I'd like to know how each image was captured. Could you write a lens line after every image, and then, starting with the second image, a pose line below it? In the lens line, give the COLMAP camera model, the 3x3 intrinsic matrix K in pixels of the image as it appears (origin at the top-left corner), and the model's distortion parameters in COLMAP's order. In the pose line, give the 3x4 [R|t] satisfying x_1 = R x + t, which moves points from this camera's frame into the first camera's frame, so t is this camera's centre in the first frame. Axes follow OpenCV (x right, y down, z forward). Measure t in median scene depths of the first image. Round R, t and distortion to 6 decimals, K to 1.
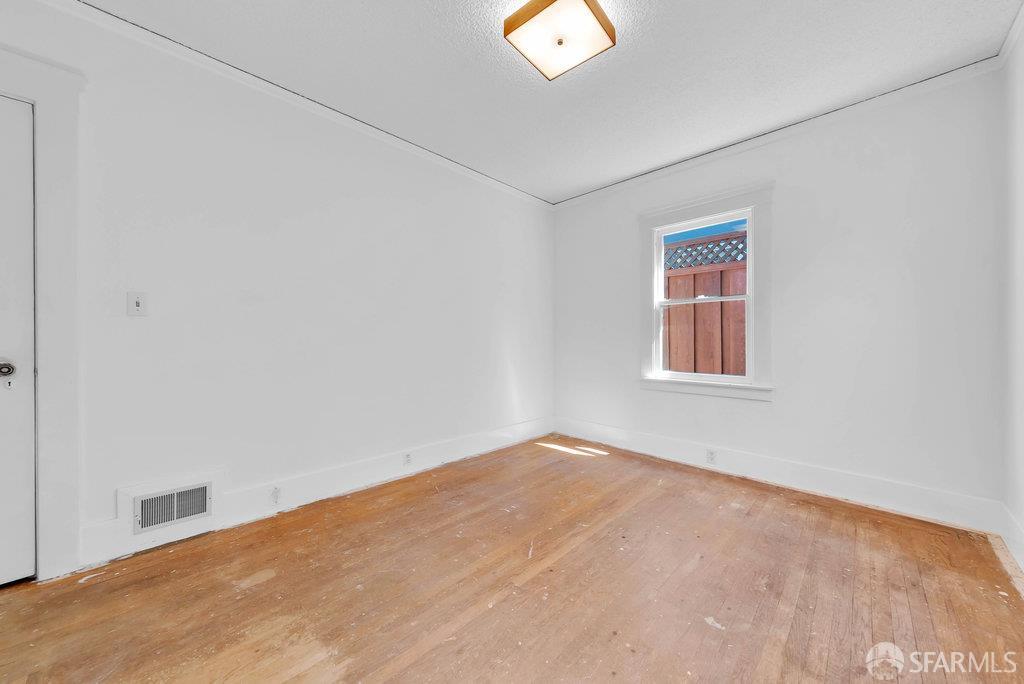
lens RADIAL K [[342.7, 0, 511.1], [0, 342.7, 338.6], [0, 0, 1]] dist [-0.000612, -0.000079]
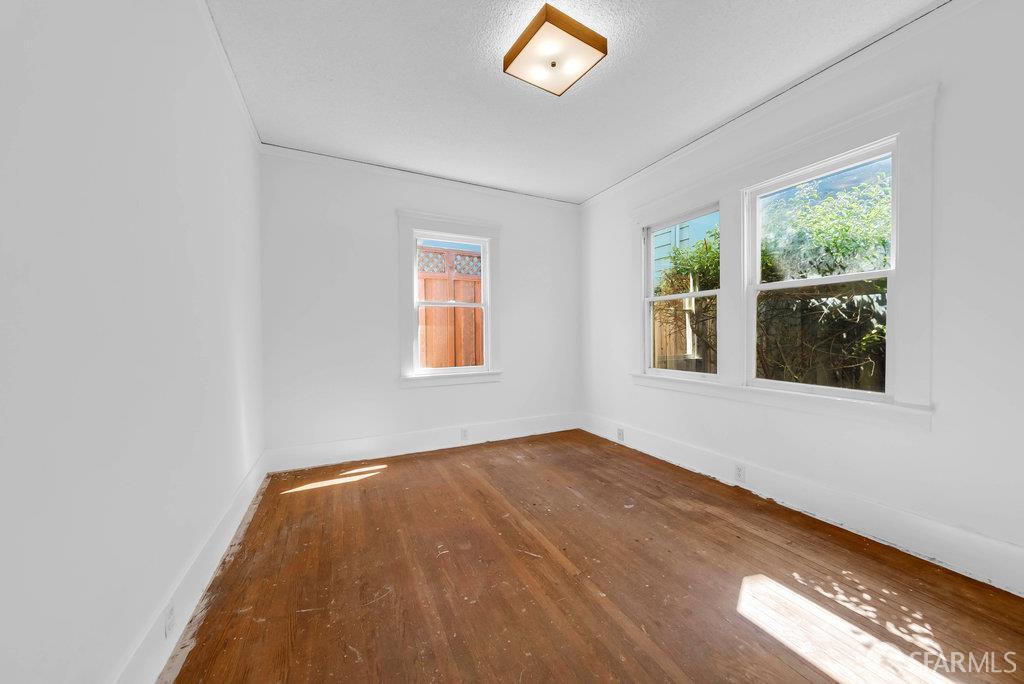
lens RADIAL K [[354.0, 0, 516.0], [0, 354.0, 338.9], [0, 0, 1]] dist [0.000221, -0.000006]
pose [[0.335880, -0.010266, 0.941849, -0.621579], [0.006021, 0.999944, 0.008752, -0.002813], [-0.941886, 0.002731, 0.335923, 0.479571]]
